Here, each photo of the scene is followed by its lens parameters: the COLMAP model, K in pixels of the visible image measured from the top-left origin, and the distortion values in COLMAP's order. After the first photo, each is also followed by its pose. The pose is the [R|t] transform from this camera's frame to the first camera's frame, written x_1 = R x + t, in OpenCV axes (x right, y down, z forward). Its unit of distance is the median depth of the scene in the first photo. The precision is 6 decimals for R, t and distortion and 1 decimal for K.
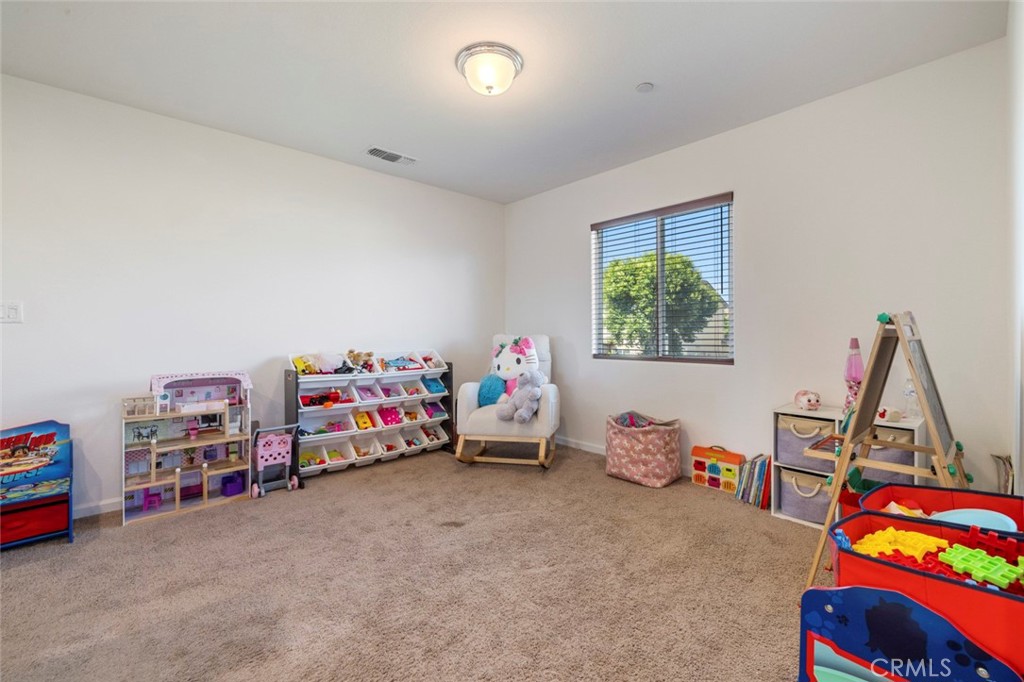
lens RADIAL K [[429.3, 0, 510.6], [0, 429.3, 336.2], [0, 0, 1]] dist [-0.002535, 0.001068]
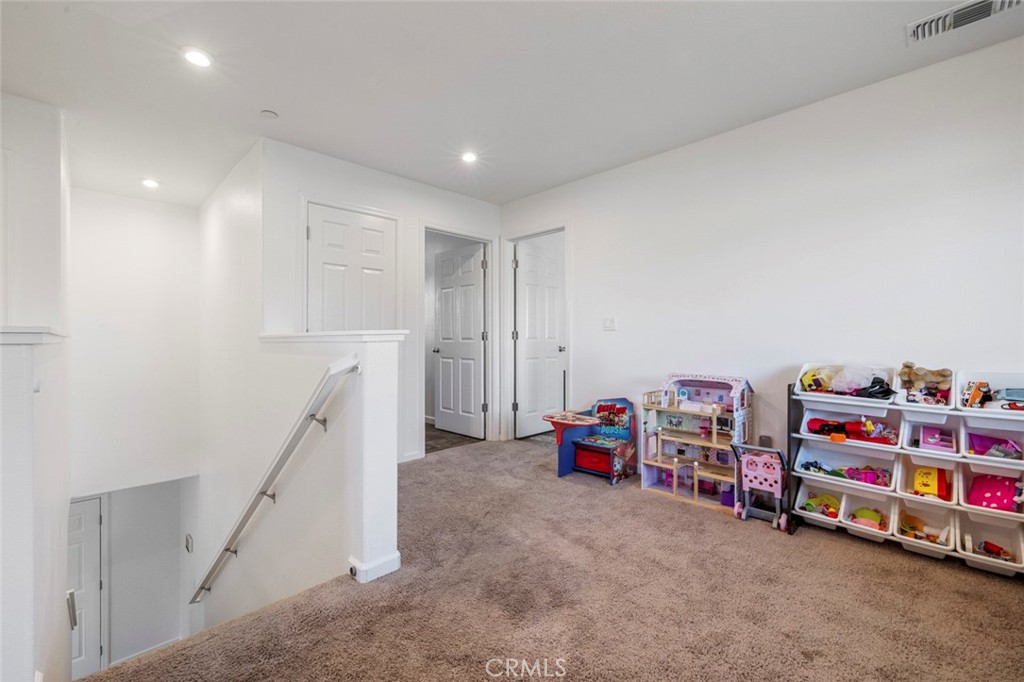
lens RADIAL K [[429.3, 0, 514.3], [0, 429.3, 340.8], [0, 0, 1]] dist [-0.002535, 0.001068]
pose [[0.044526, 0.005850, -0.998991, 0.282181], [-0.009750, 0.999938, 0.005421, 0.001130], [0.998961, 0.009499, 0.044580, 0.466288]]
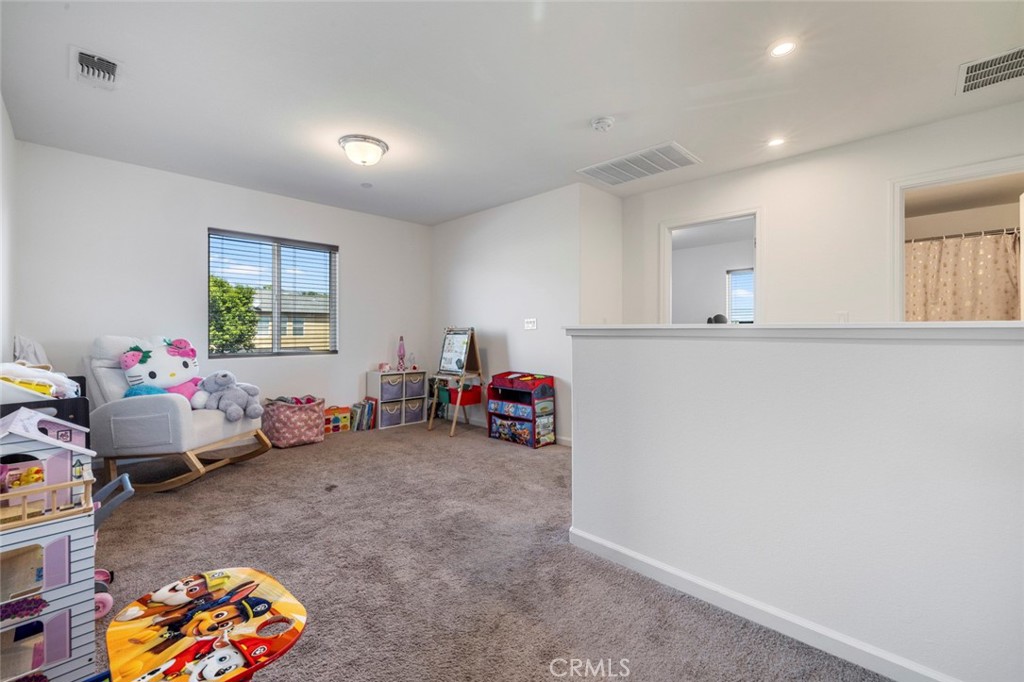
lens RADIAL K [[429.3, 0, 510.0], [0, 429.3, 333.5], [0, 0, 1]] dist [-0.002535, 0.001068]
pose [[-0.066651, 0.006154, 0.997757, -1.158903], [0.014374, 0.999883, -0.005207, 0.008636], [-0.997673, 0.013995, -0.066732, 0.468110]]
